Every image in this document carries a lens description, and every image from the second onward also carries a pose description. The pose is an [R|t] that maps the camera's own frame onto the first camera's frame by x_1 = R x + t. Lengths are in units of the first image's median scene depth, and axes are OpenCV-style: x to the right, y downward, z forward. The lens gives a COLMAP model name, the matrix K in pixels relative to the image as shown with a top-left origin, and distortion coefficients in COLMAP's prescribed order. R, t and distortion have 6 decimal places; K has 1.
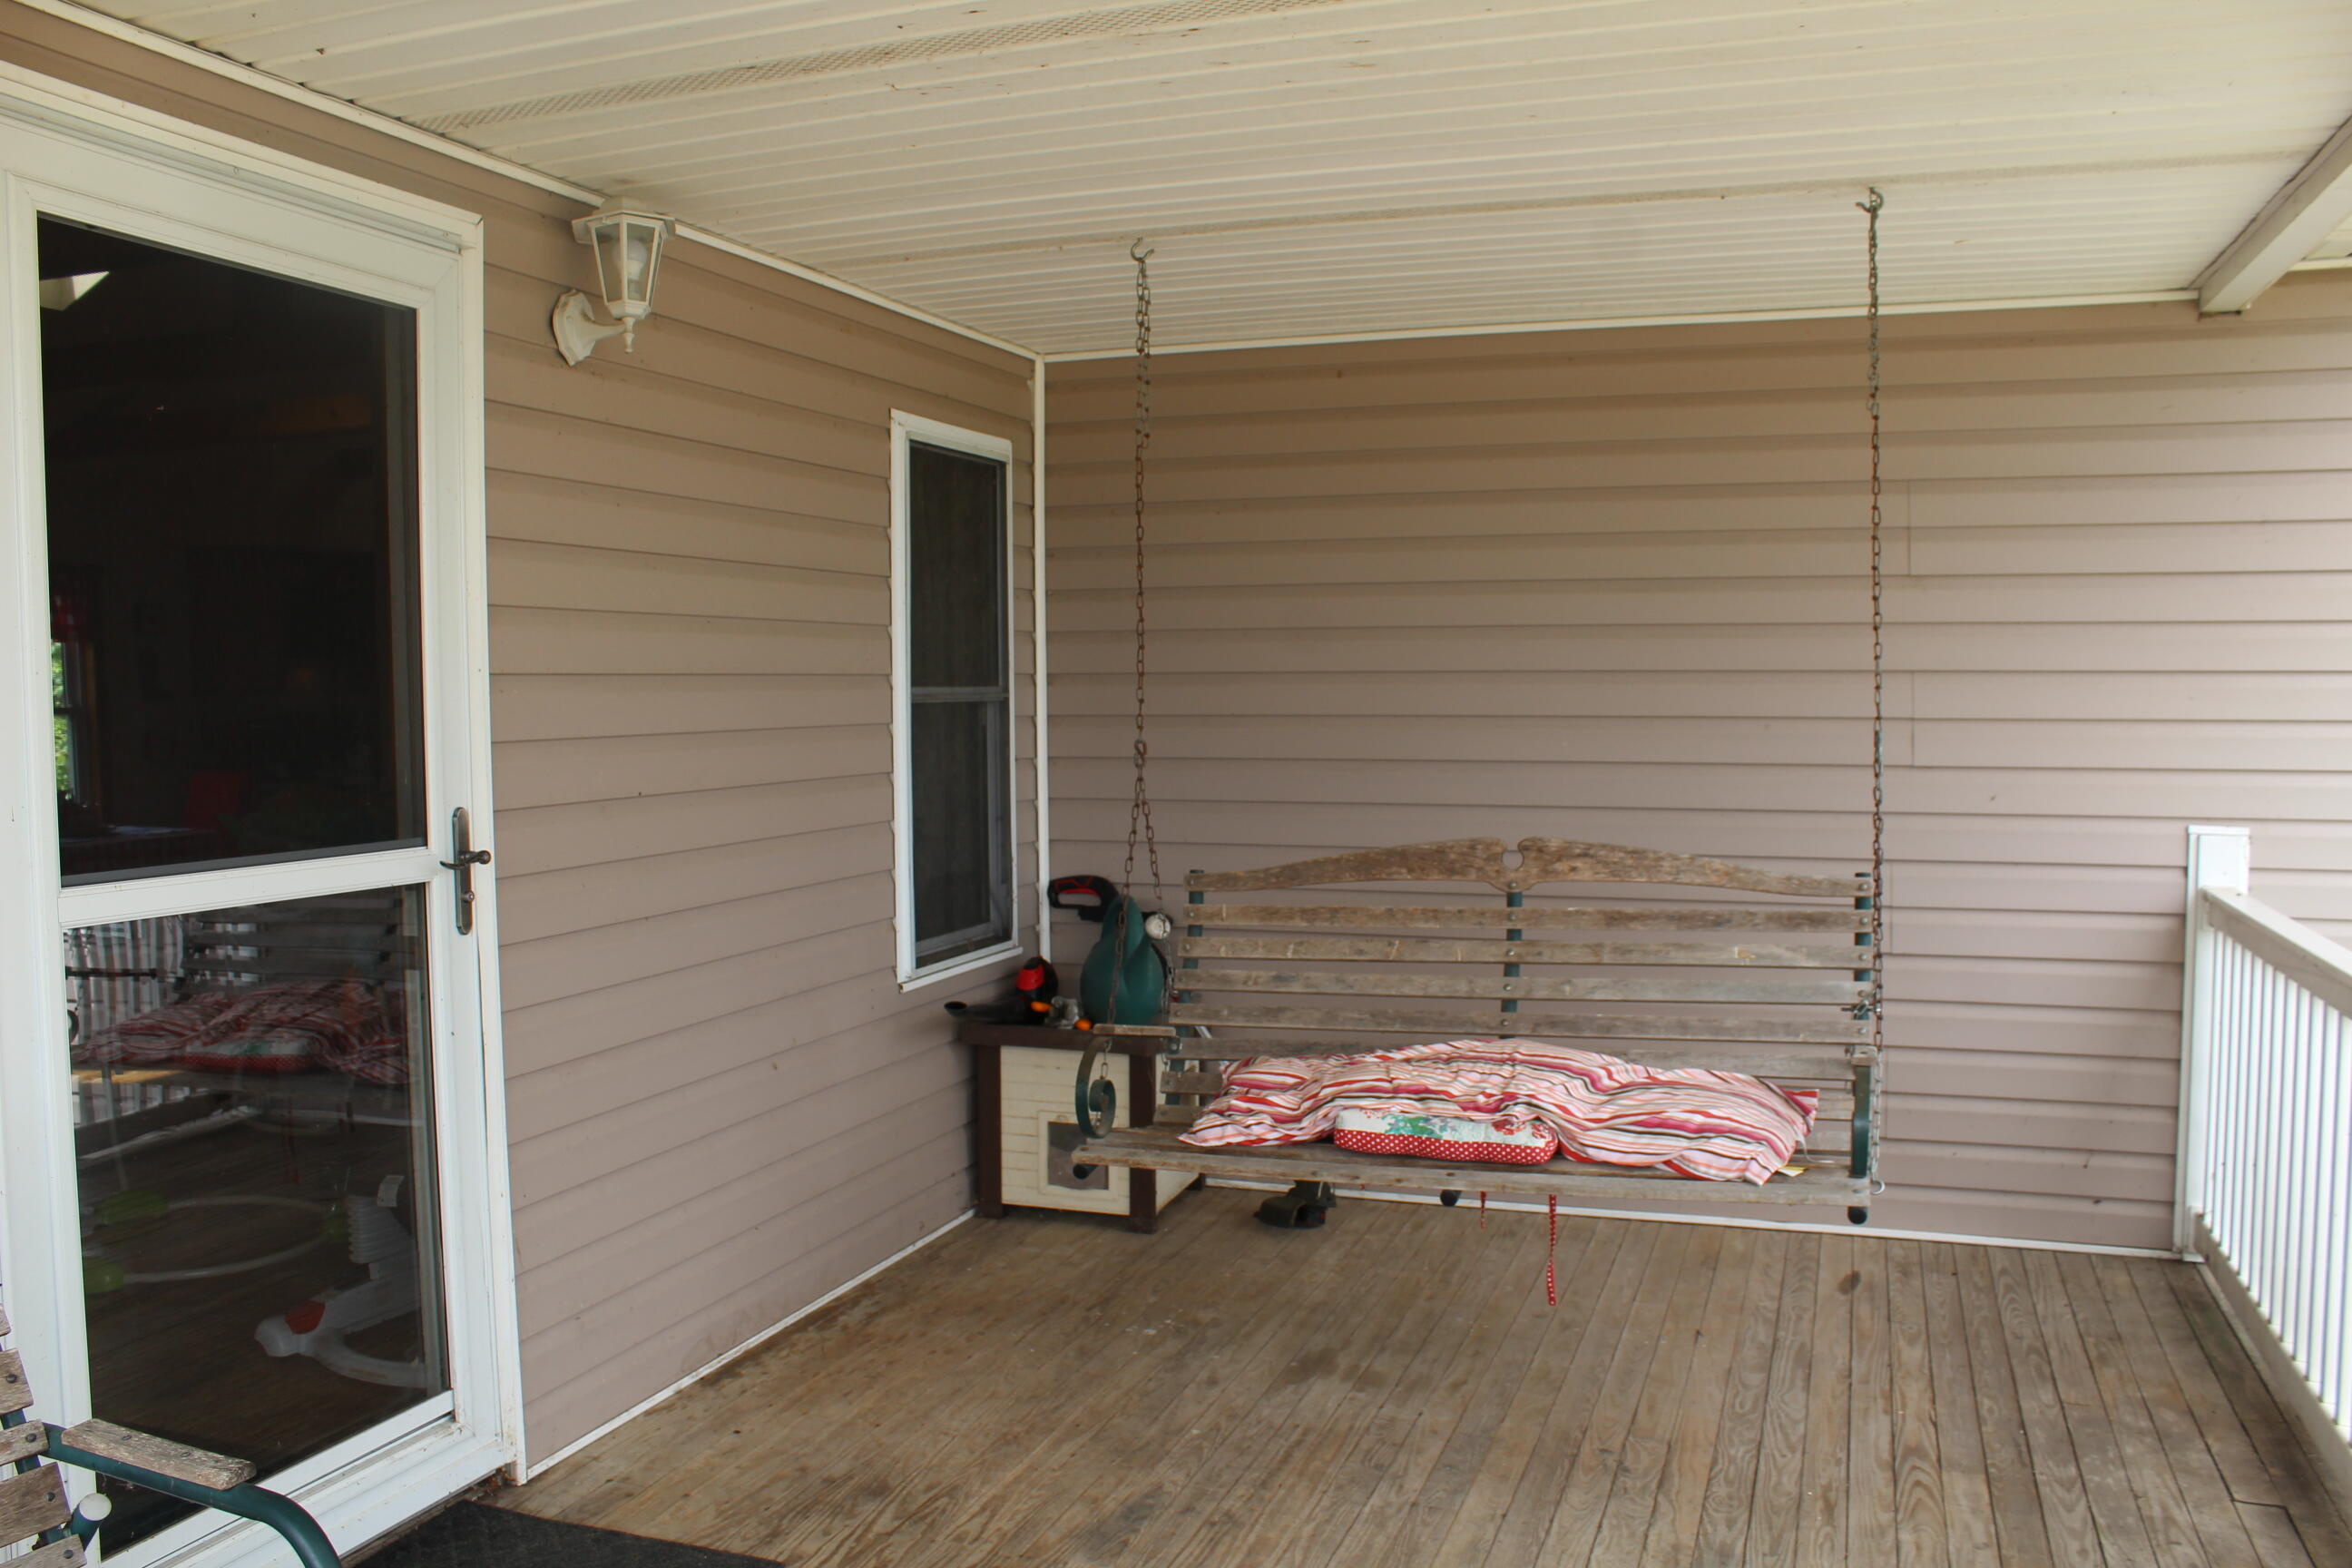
lens RADIAL K [[1967.7, 0, 1177.6], [0, 1967.7, 784.3], [0, 0, 1]] dist [-0.141205, 0.069387]
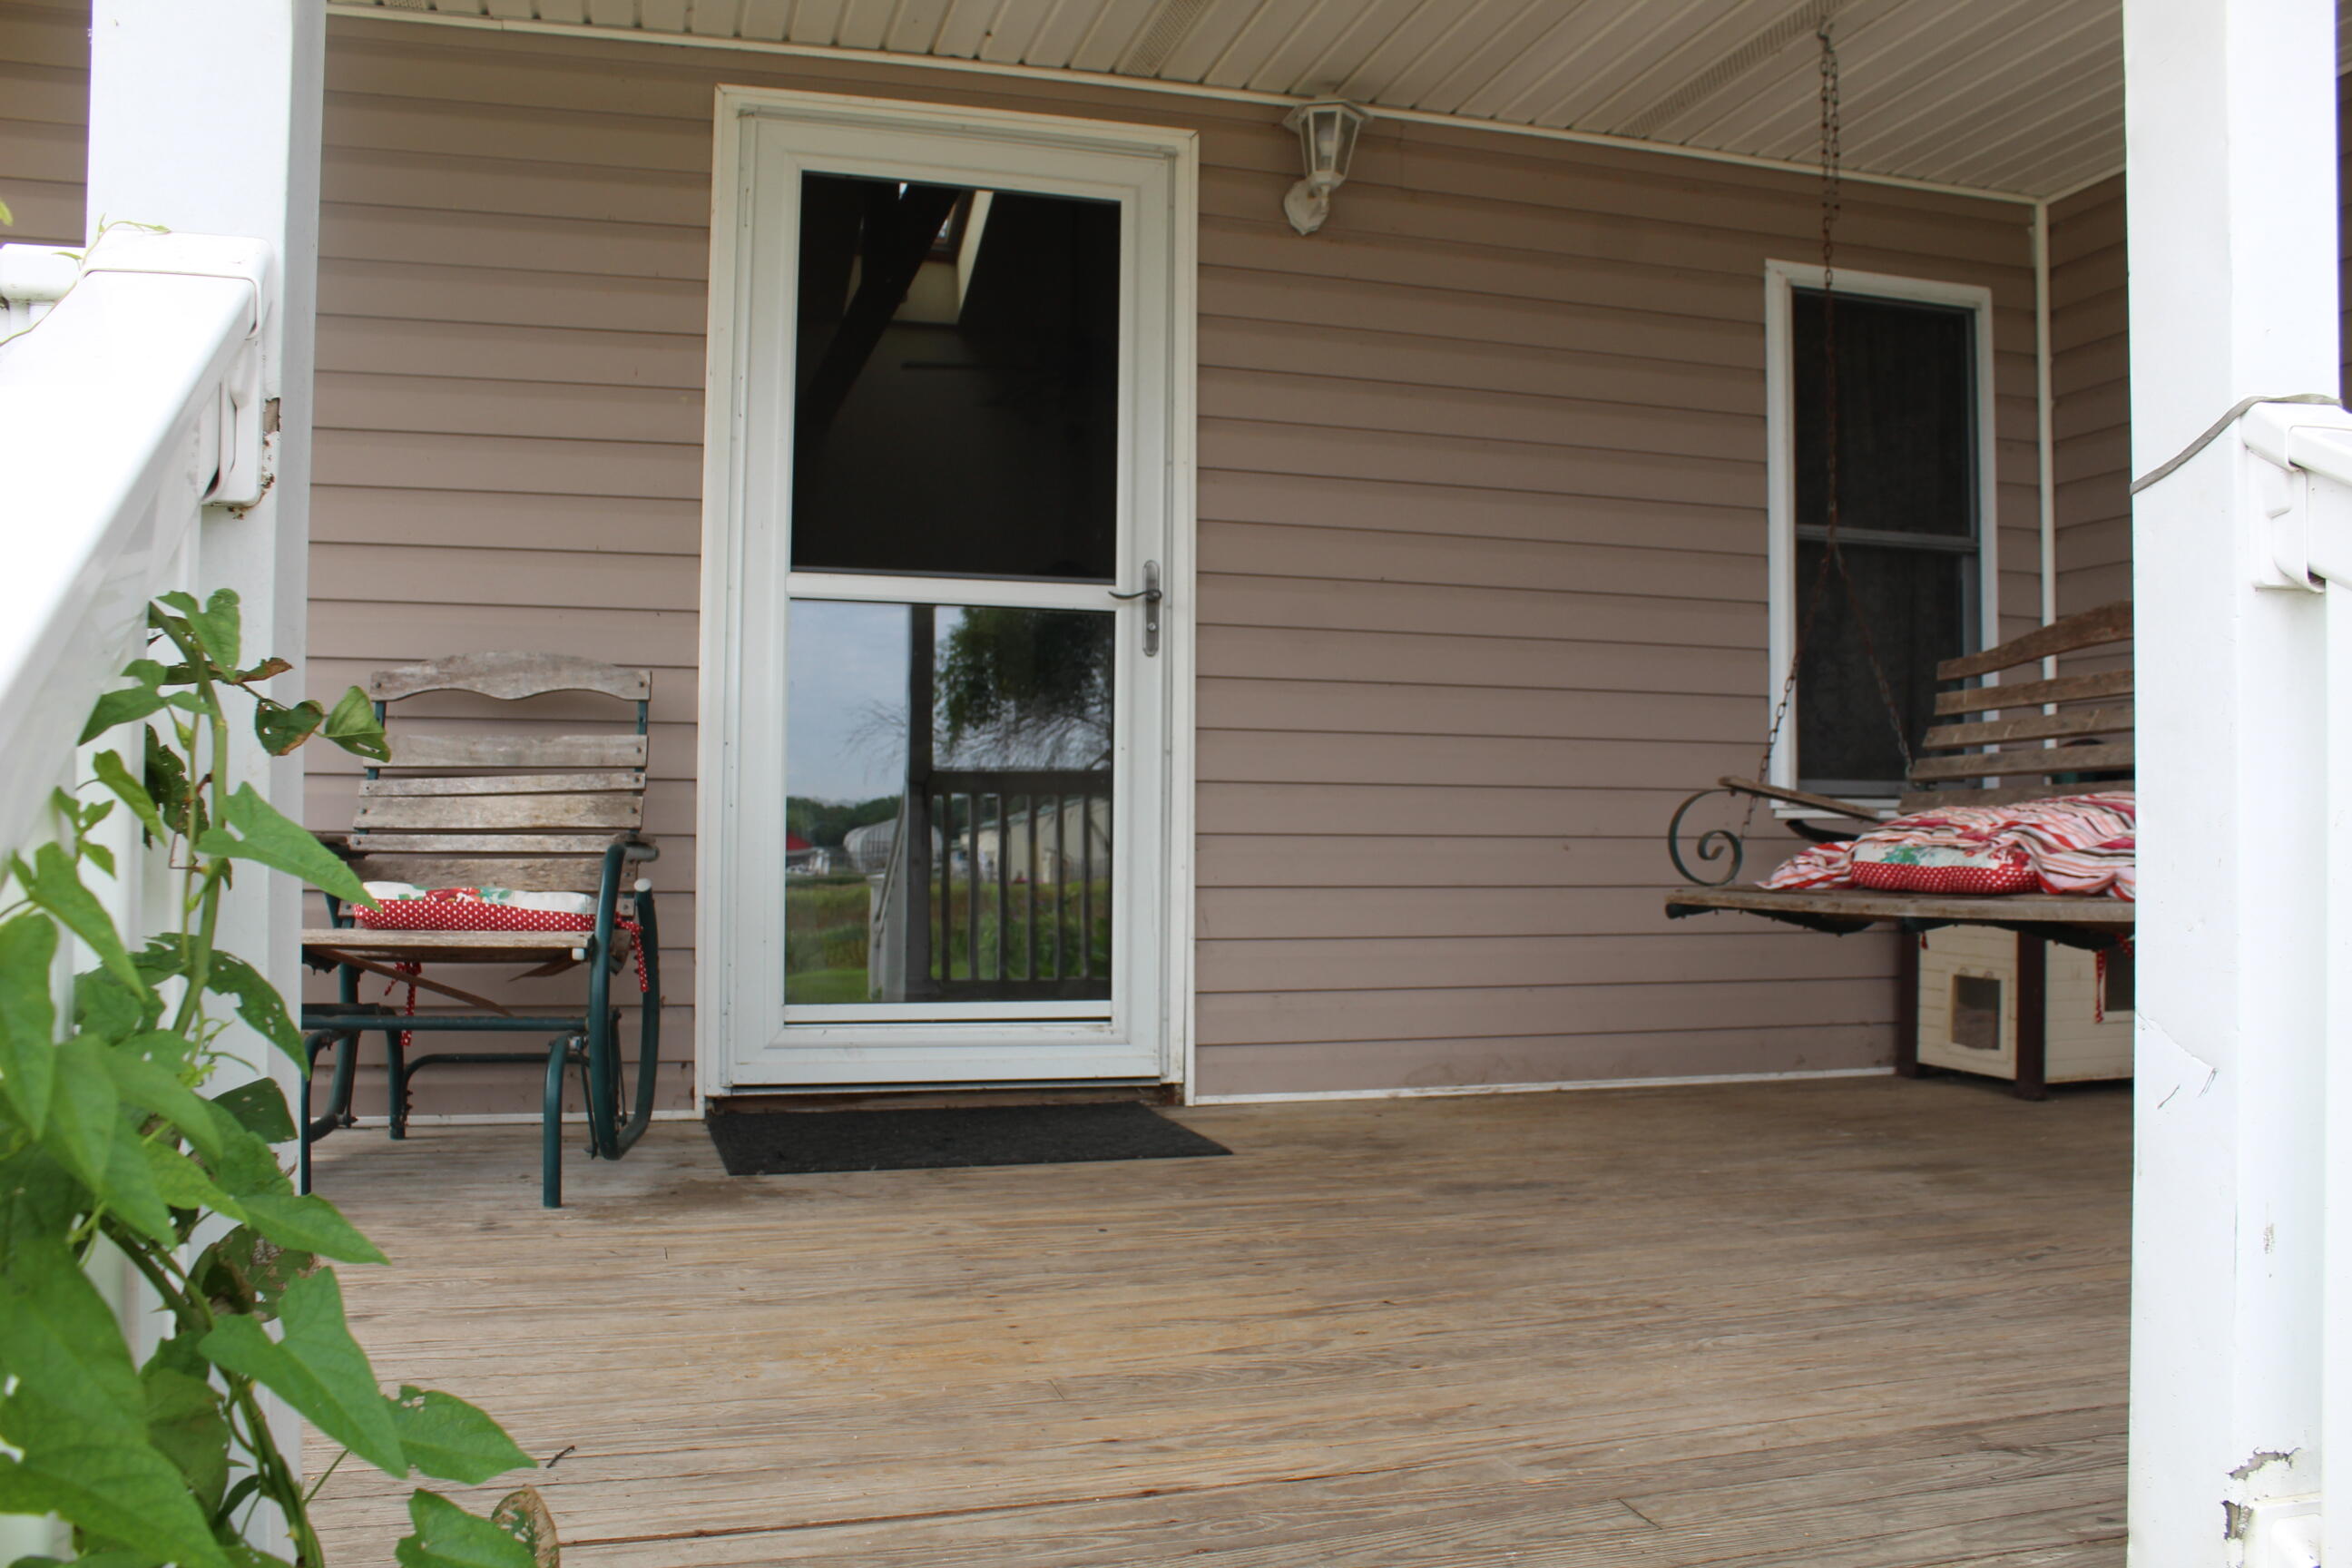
lens RADIAL K [[1967.7, 0, 1183.3], [0, 1967.7, 789.9], [0, 0, 1]] dist [-0.141205, 0.069387]
pose [[0.587552, -0.010694, -0.809116, 0.662085], [-0.053190, 0.997240, -0.051806, 0.213974], [0.807437, 0.073475, 0.585361, 0.212972]]
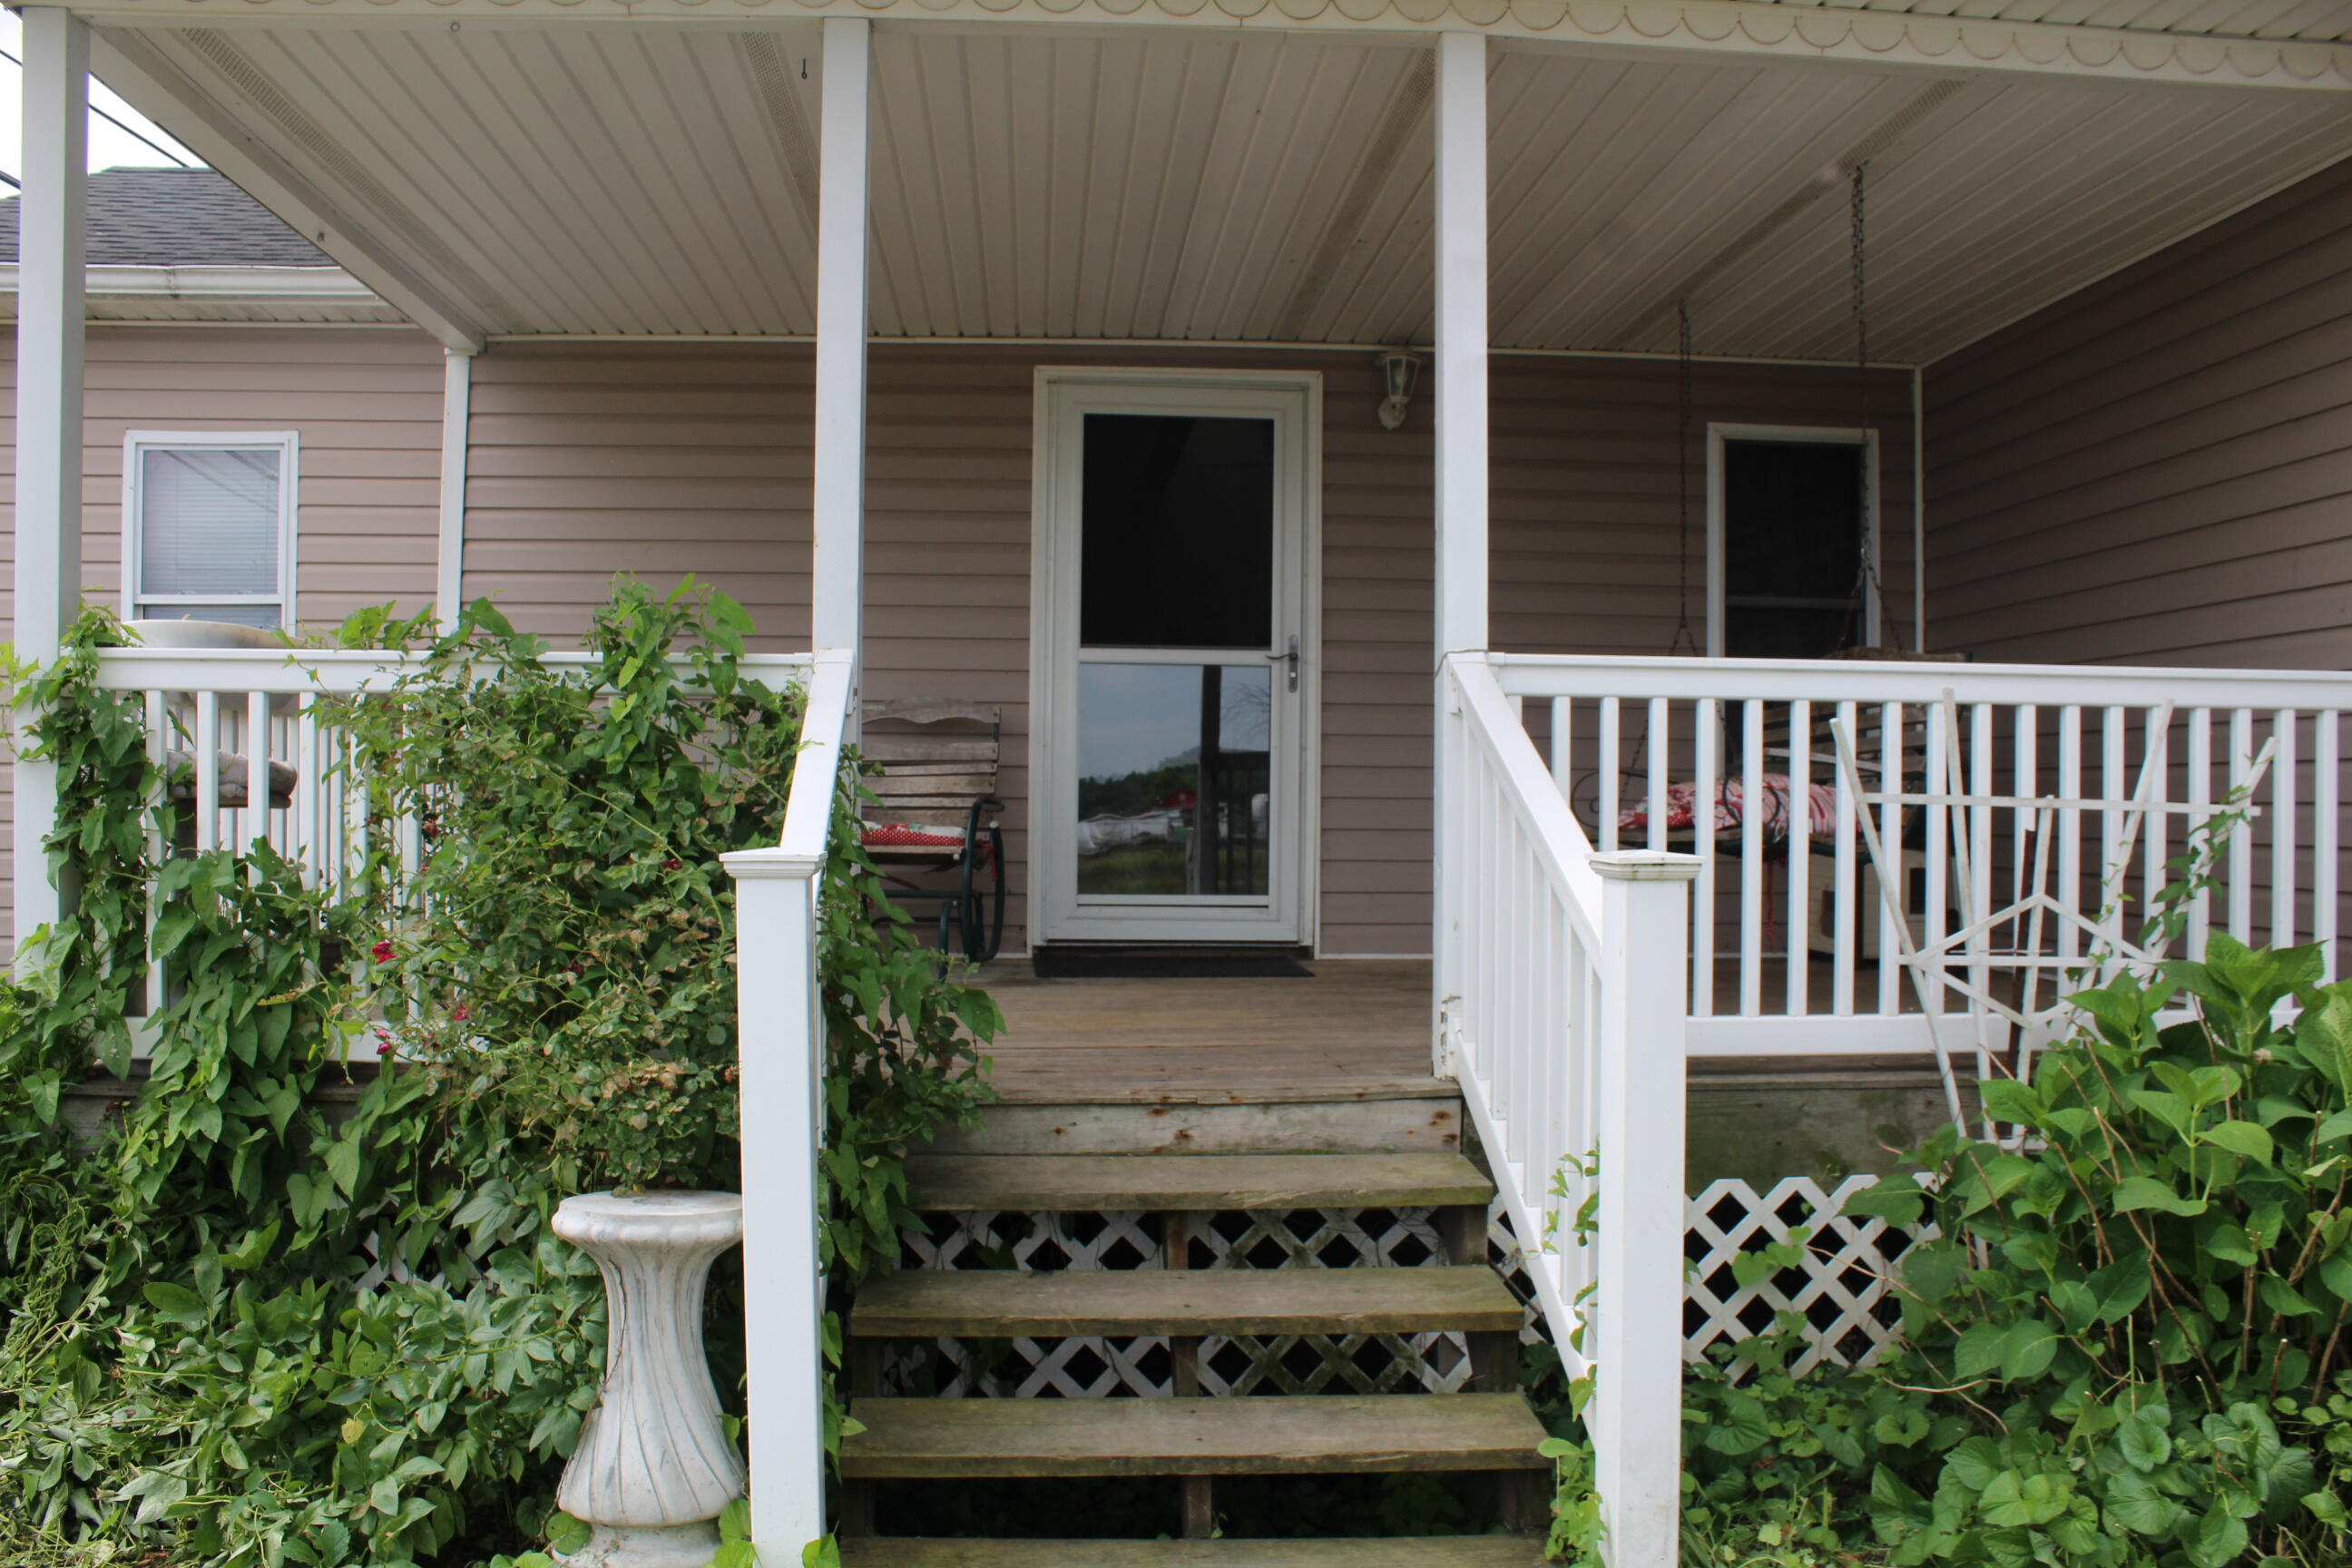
lens RADIAL K [[1967.7, 0, 1177.6], [0, 1967.7, 790.6], [0, 0, 1]] dist [-0.141205, 0.069387]
pose [[0.399102, 0.001864, -0.916905, 1.498142], [-0.059937, 0.997912, -0.024061, 0.228332], [0.914945, 0.064560, 0.398381, -0.016511]]
